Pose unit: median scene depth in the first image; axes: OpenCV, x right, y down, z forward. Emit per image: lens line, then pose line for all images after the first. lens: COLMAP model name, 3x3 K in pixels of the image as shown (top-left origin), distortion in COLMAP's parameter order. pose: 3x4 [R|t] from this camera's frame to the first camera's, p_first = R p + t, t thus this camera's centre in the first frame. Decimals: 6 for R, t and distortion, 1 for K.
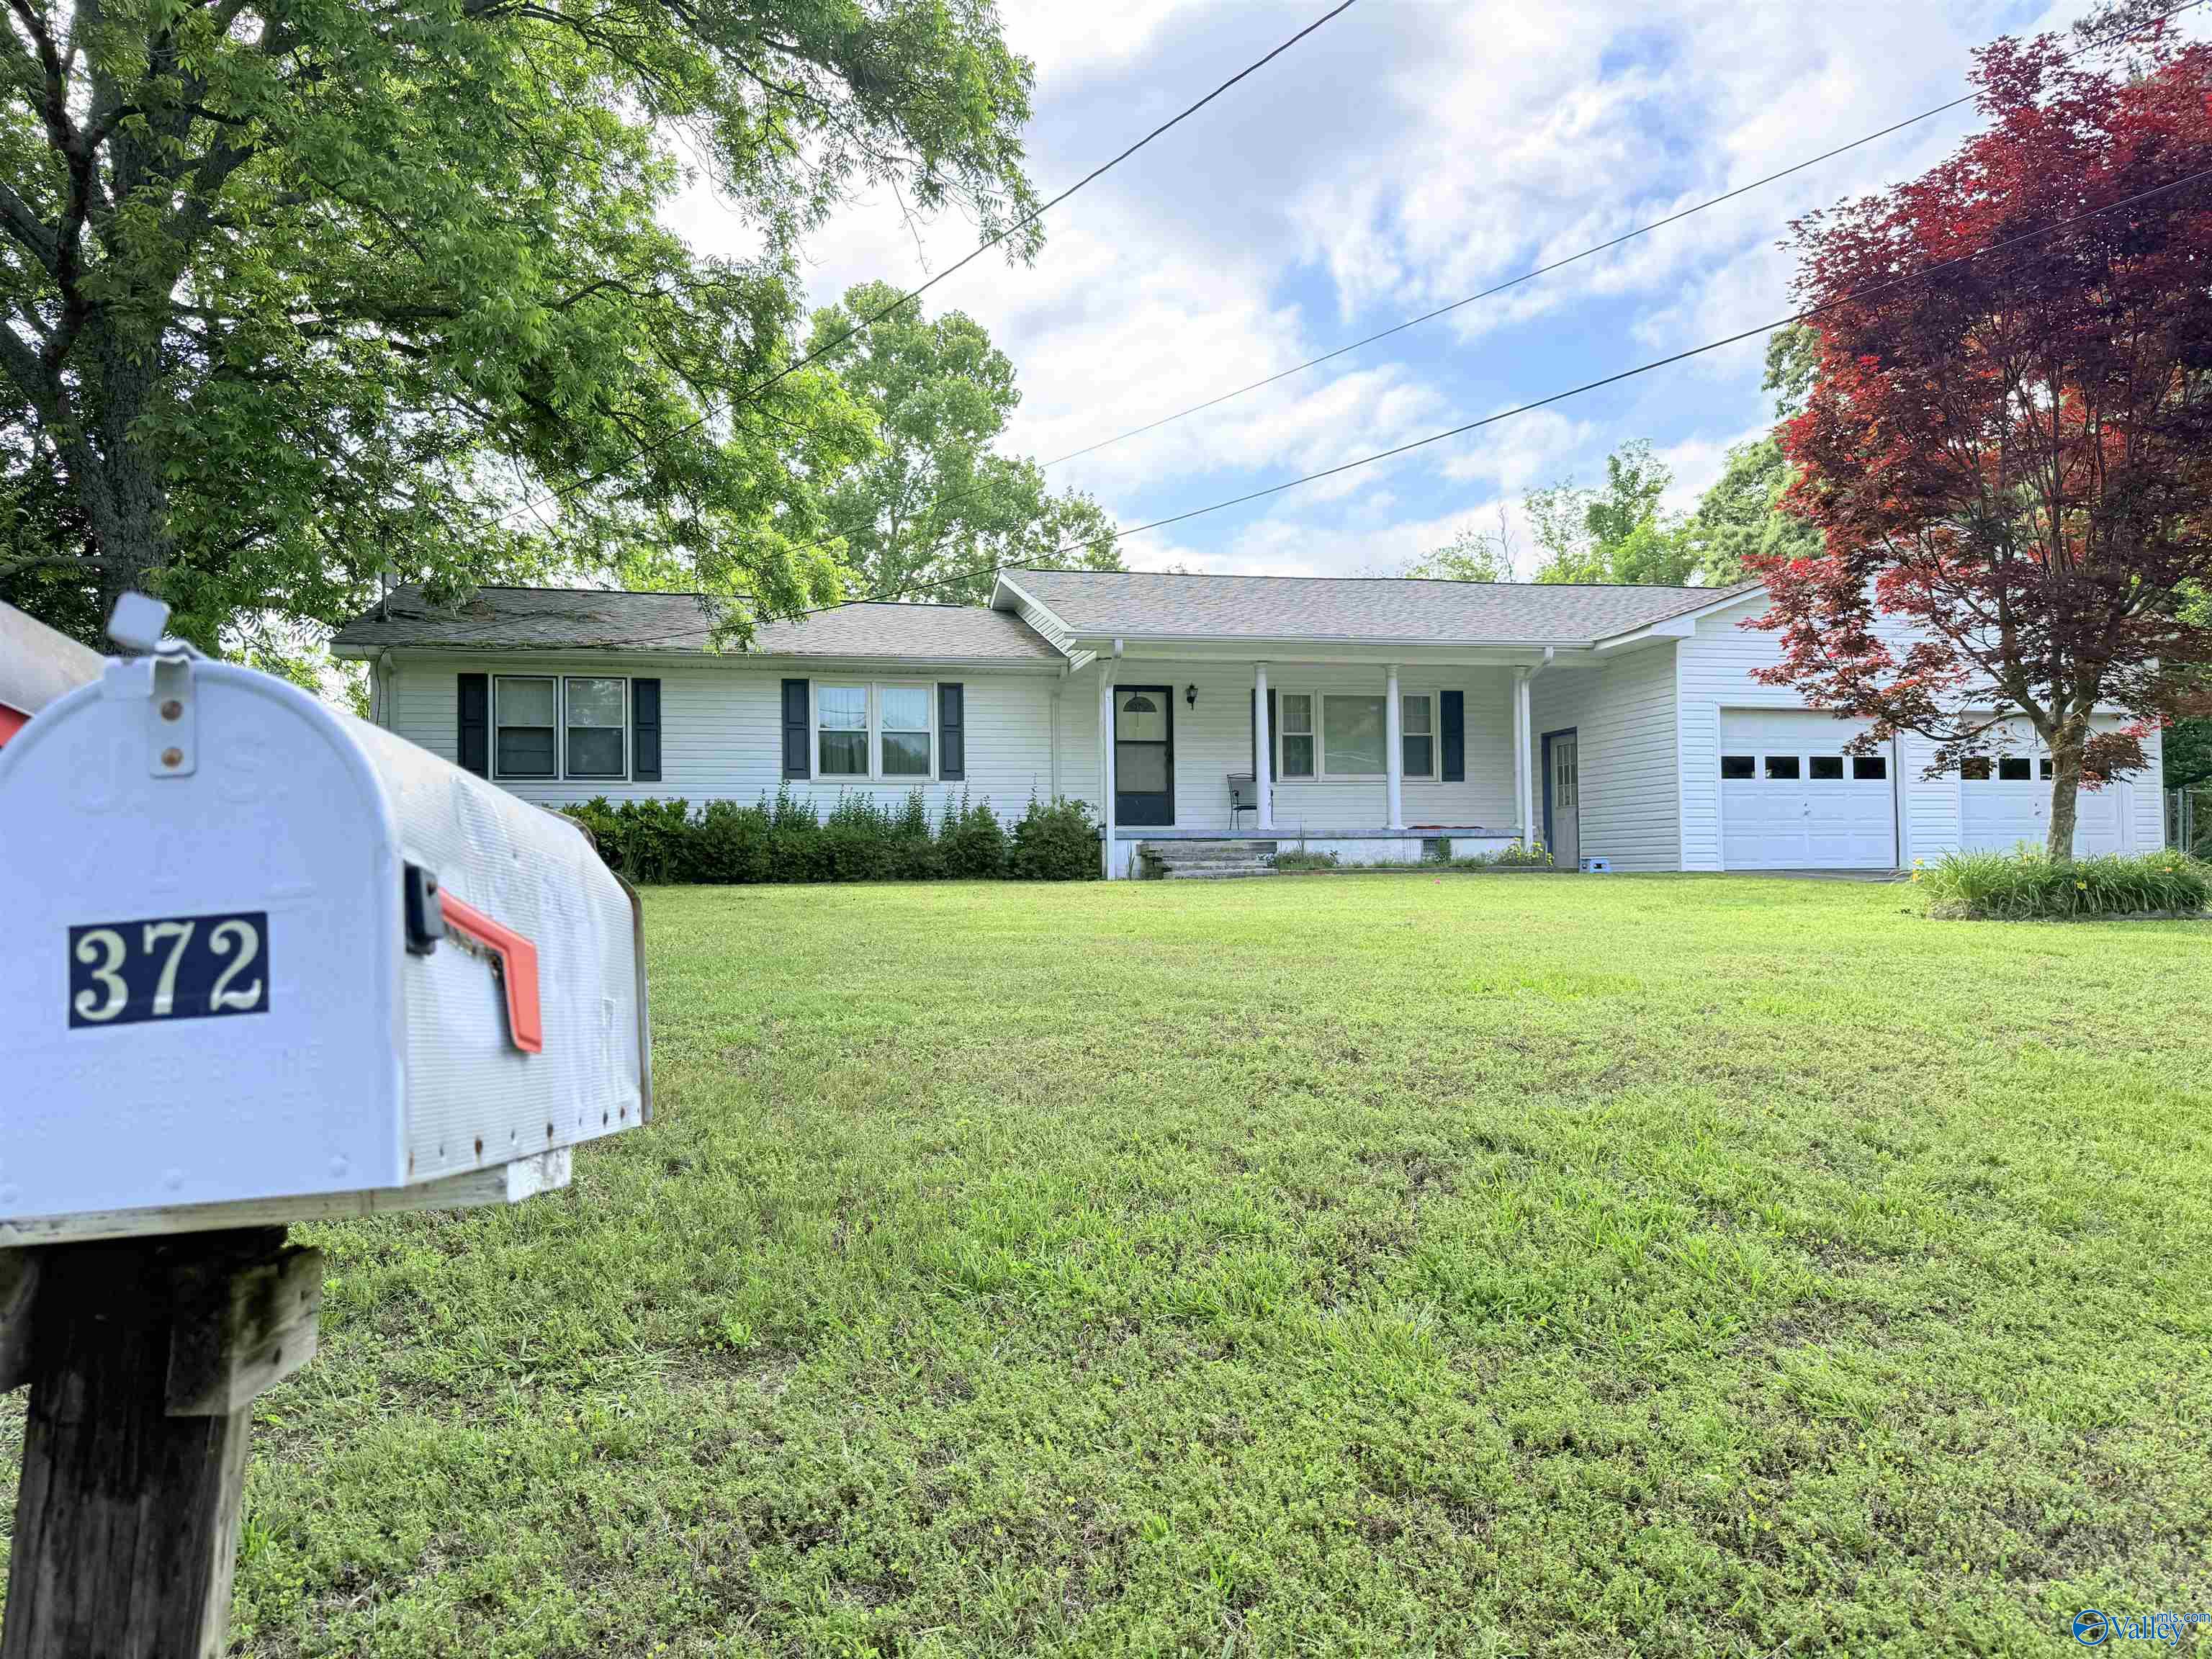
lens RADIAL K [[1611.1, 0, 1106.0], [0, 1611.1, 829.5], [0, 0, 1]] dist [0.101466, -0.003975]
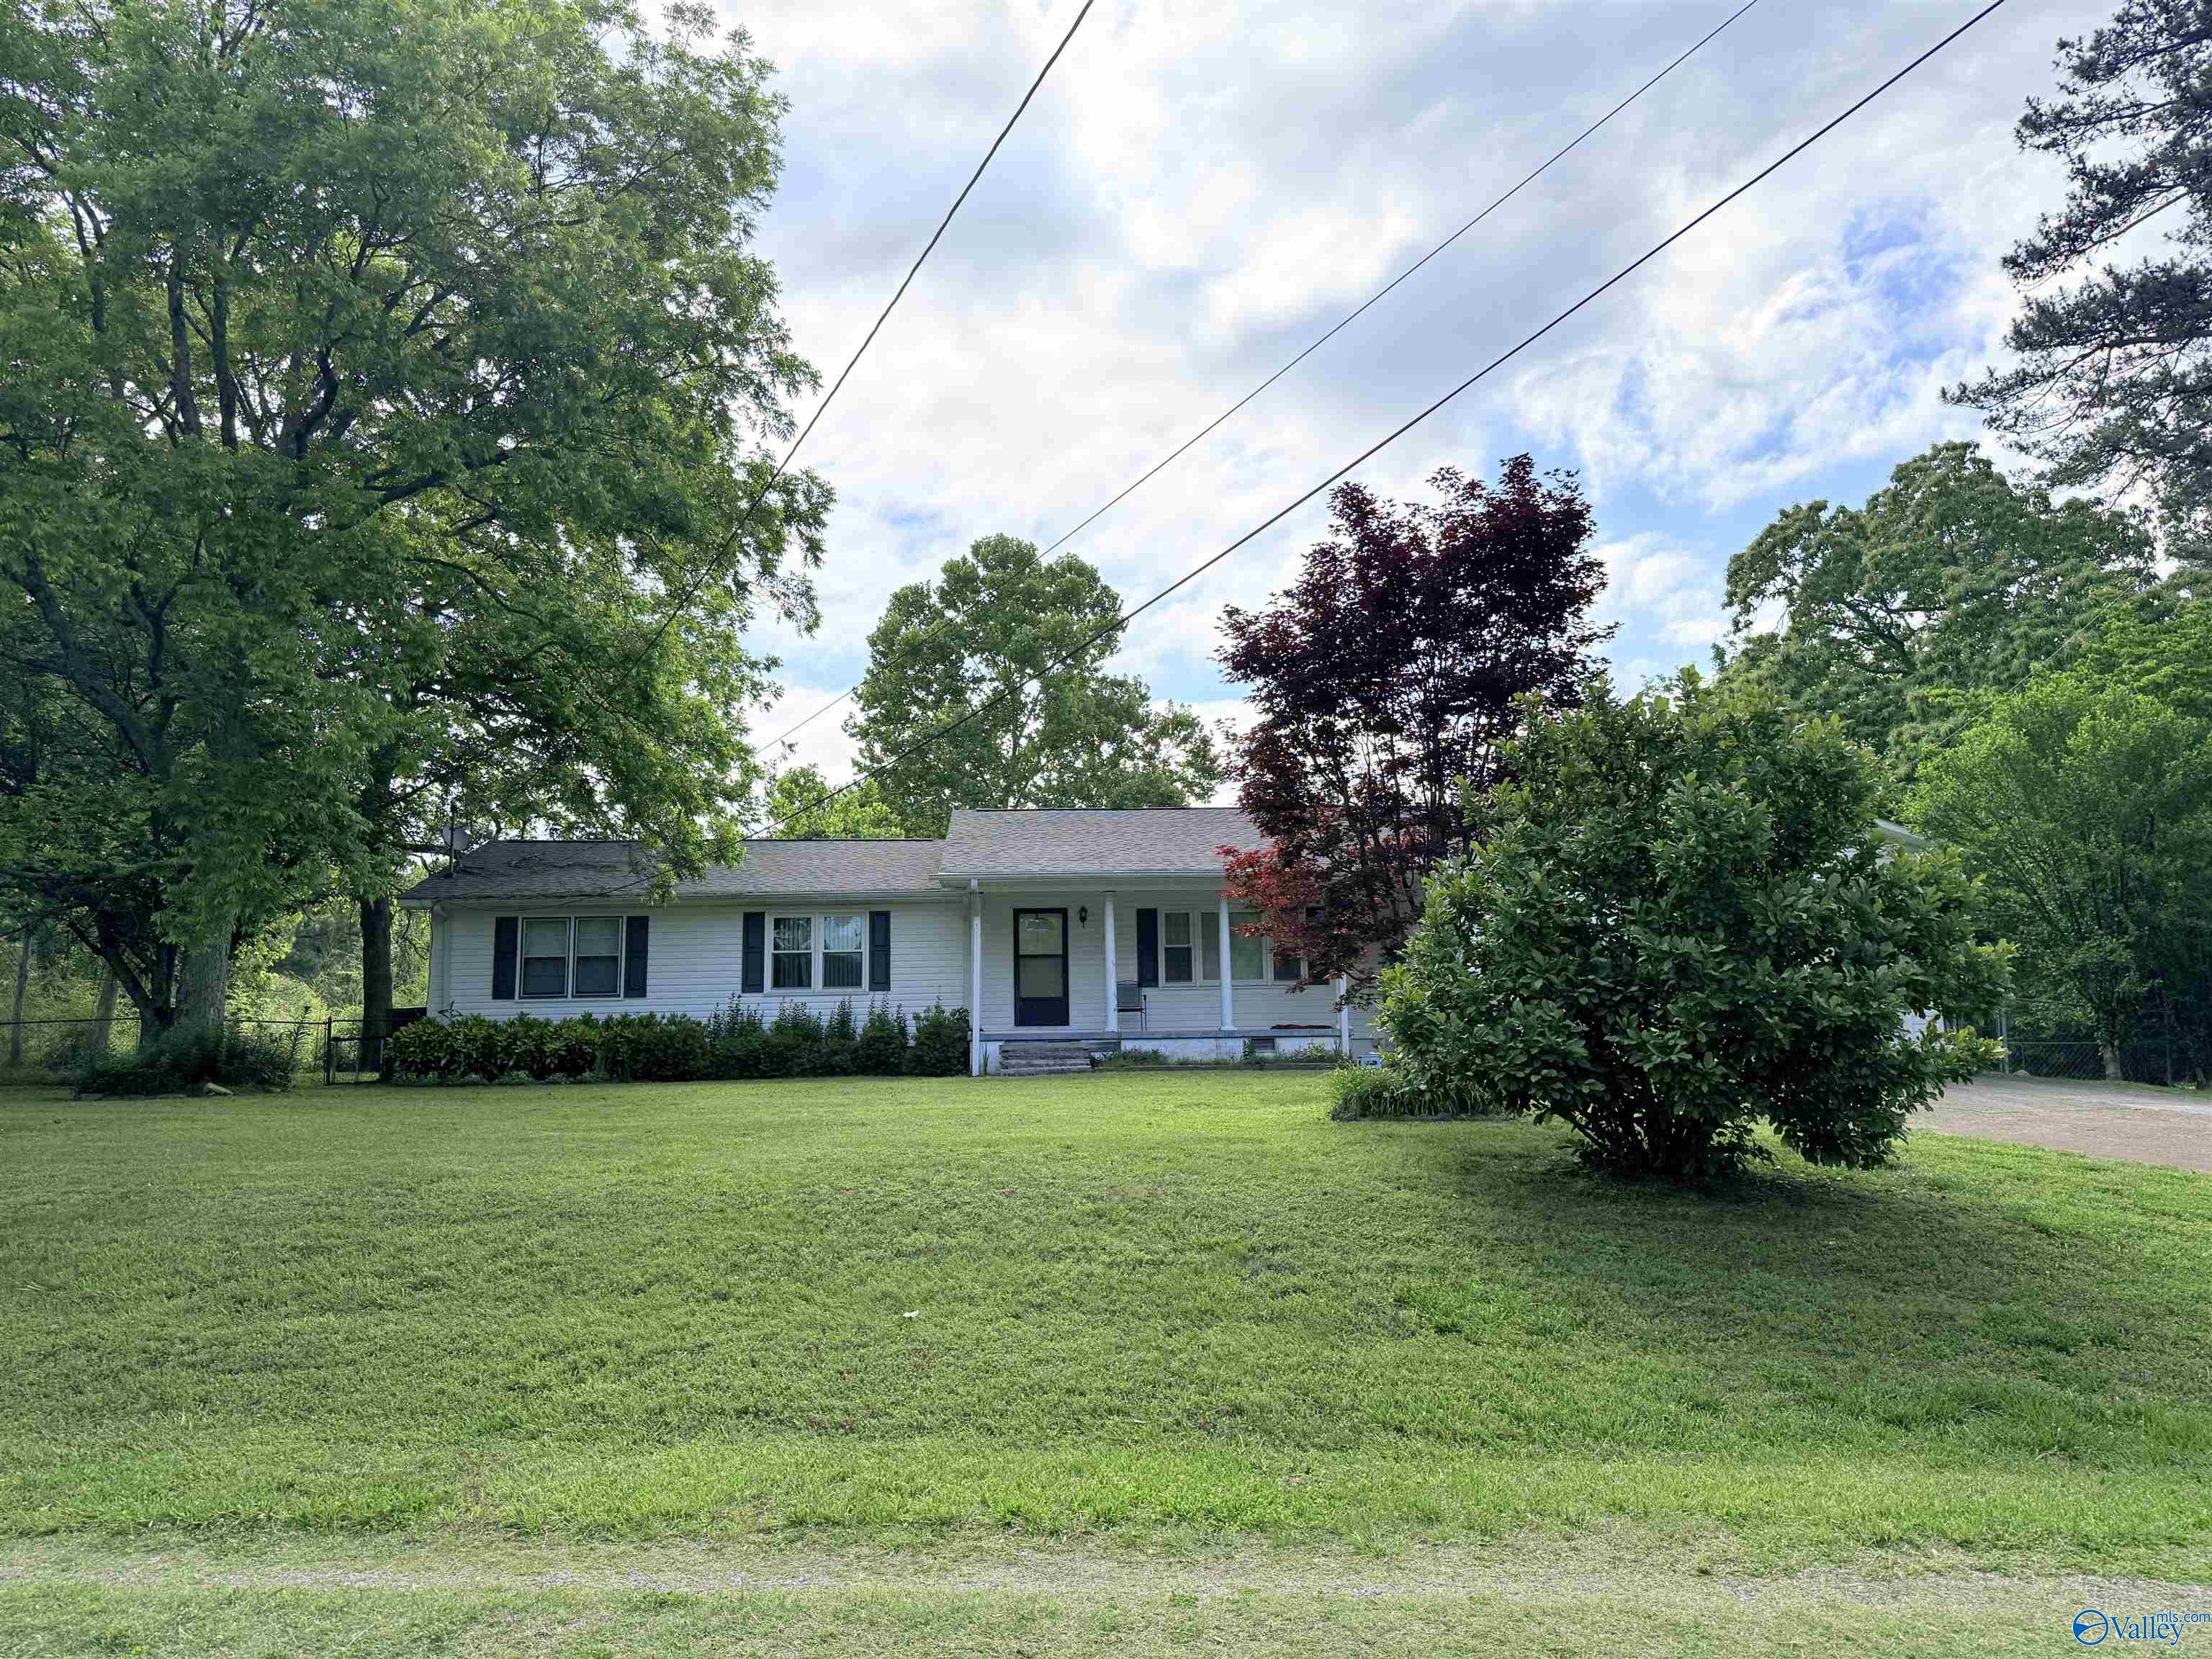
lens RADIAL K [[1611.1, 0, 1106.0], [0, 1611.1, 829.5], [0, 0, 1]] dist [0.101466, -0.003975]
pose [[0.982015, -0.029090, -0.186550, 0.301794], [0.010035, 0.994704, -0.102286, -0.025156], [0.188538, 0.098574, 0.977106, -0.170690]]
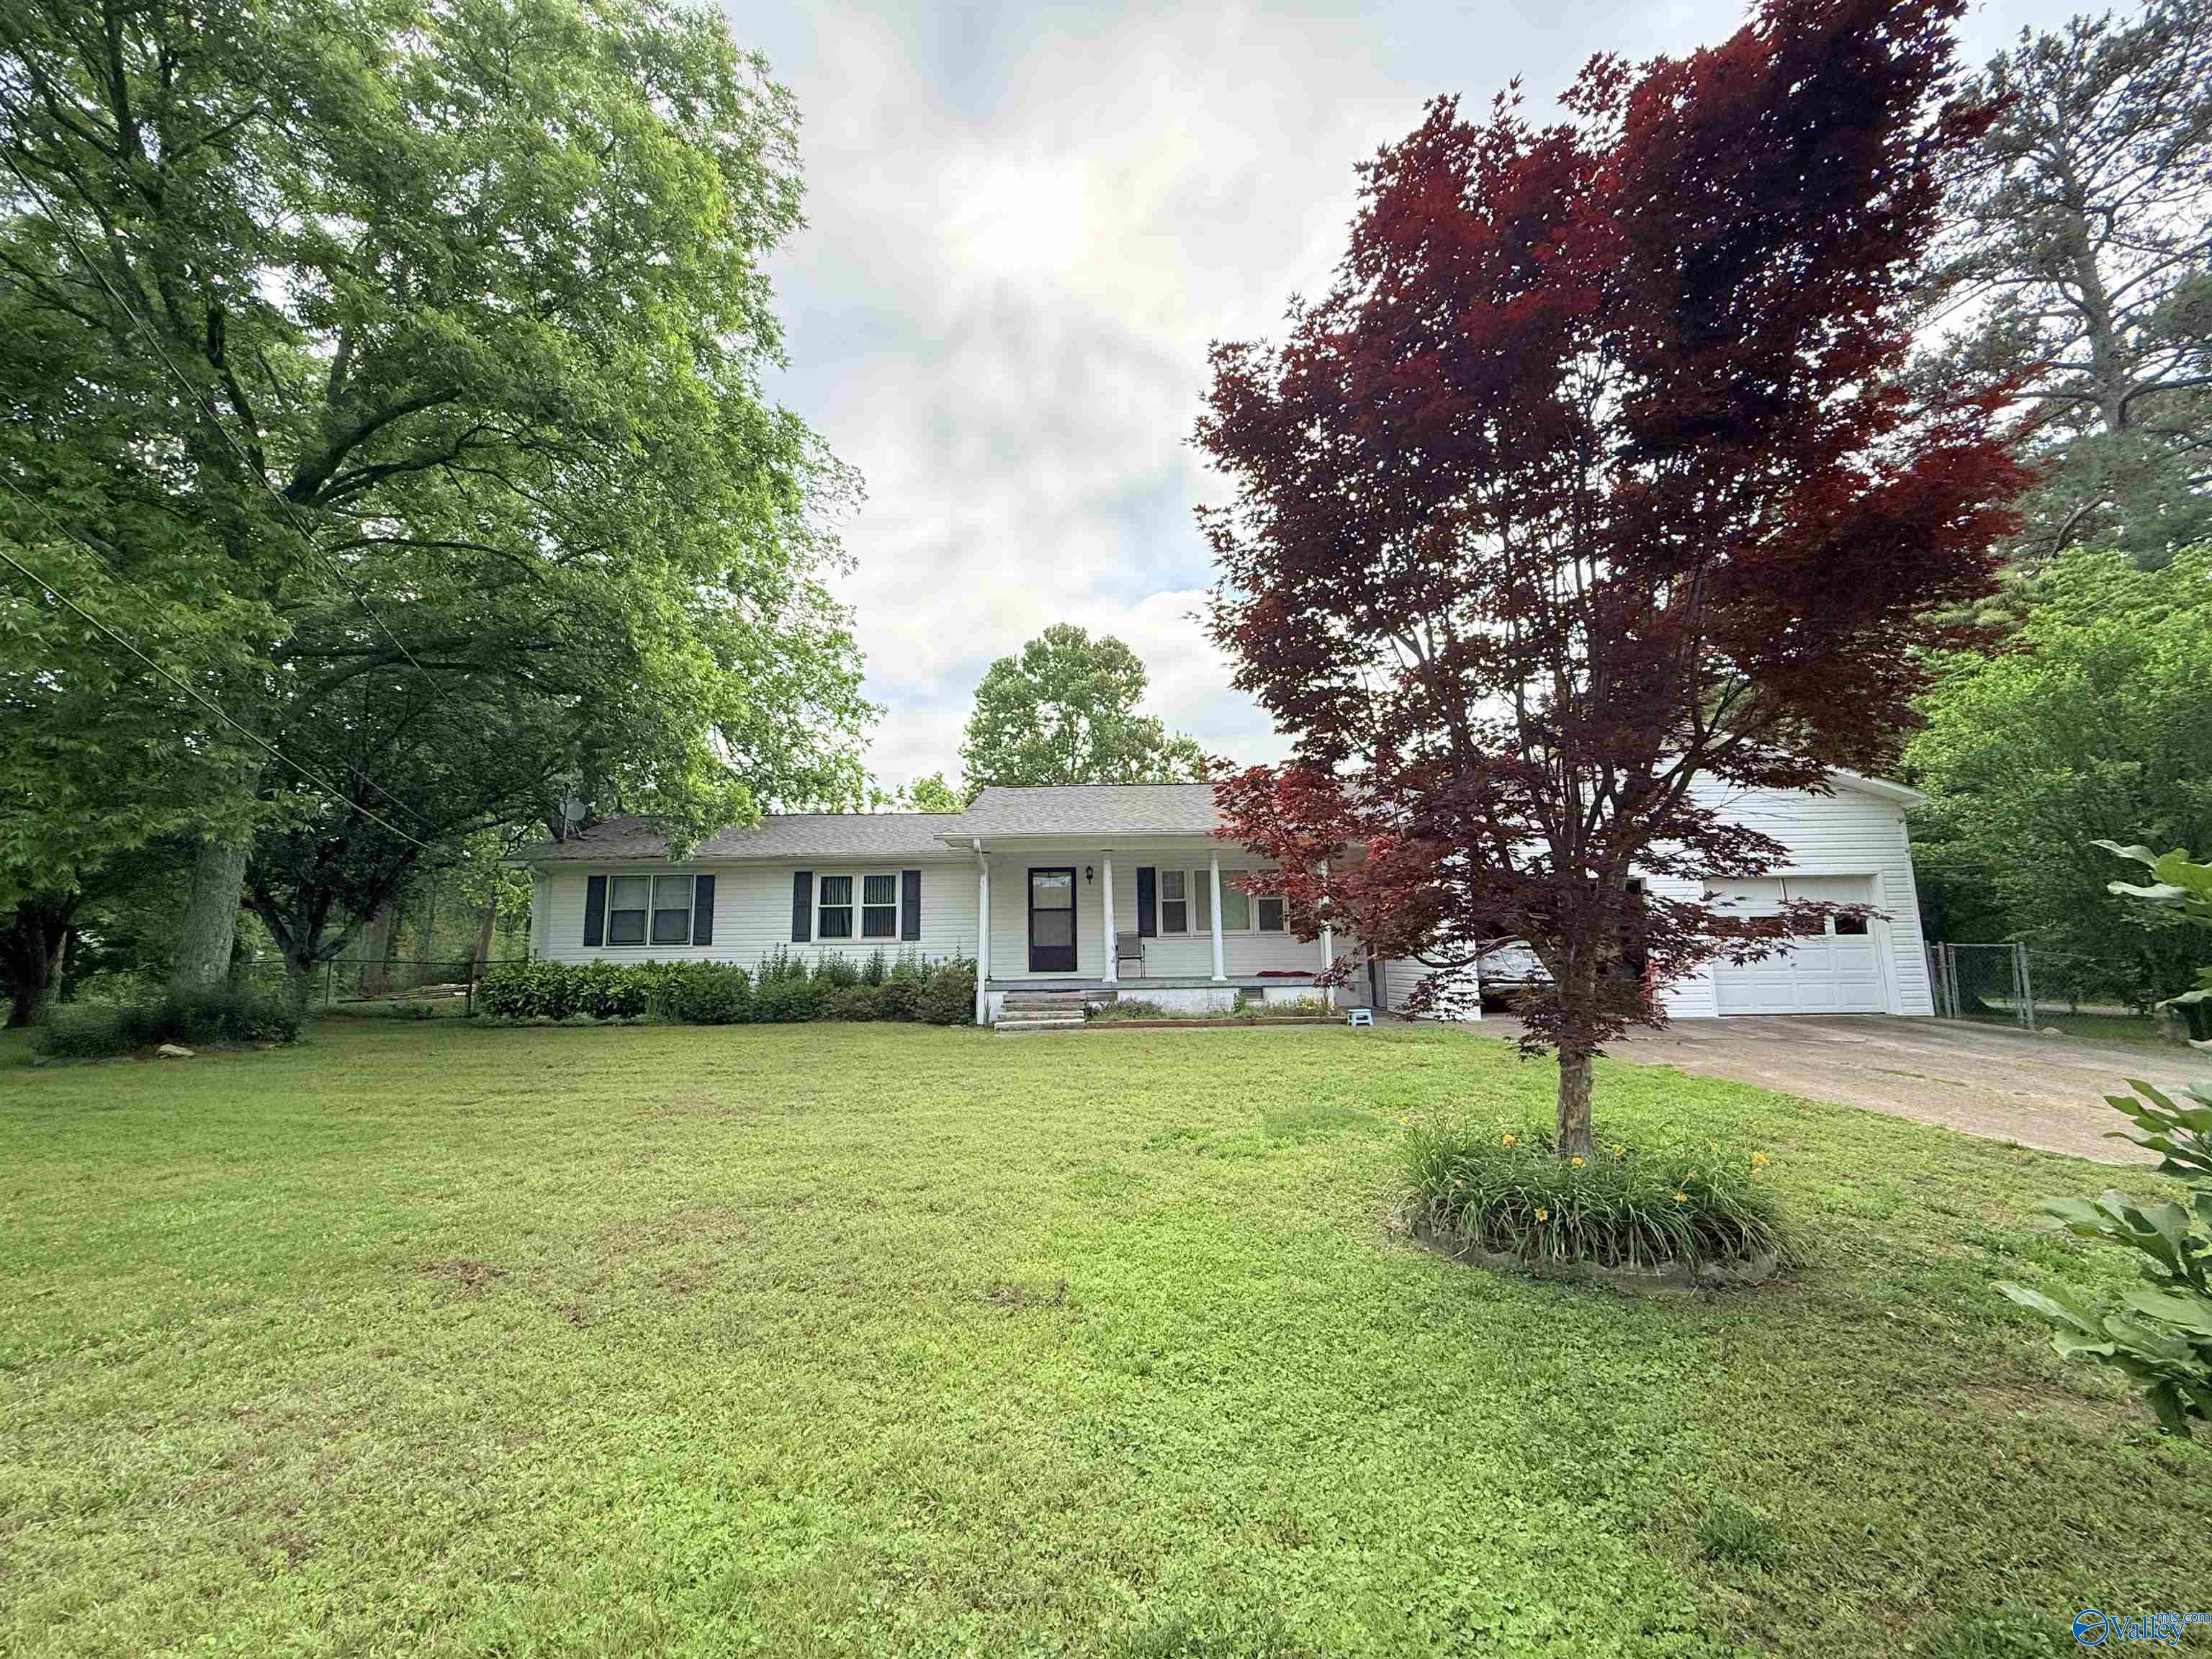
lens RADIAL K [[878.9, 0, 1106.0], [0, 878.9, 829.5], [0, 0, 1]] dist [0.001138, 0.000066]
pose [[0.971263, -0.035781, -0.235304, 0.246996], [0.010787, 0.994237, -0.106661, -0.042895], [0.237765, 0.101058, 0.966051, 0.299607]]
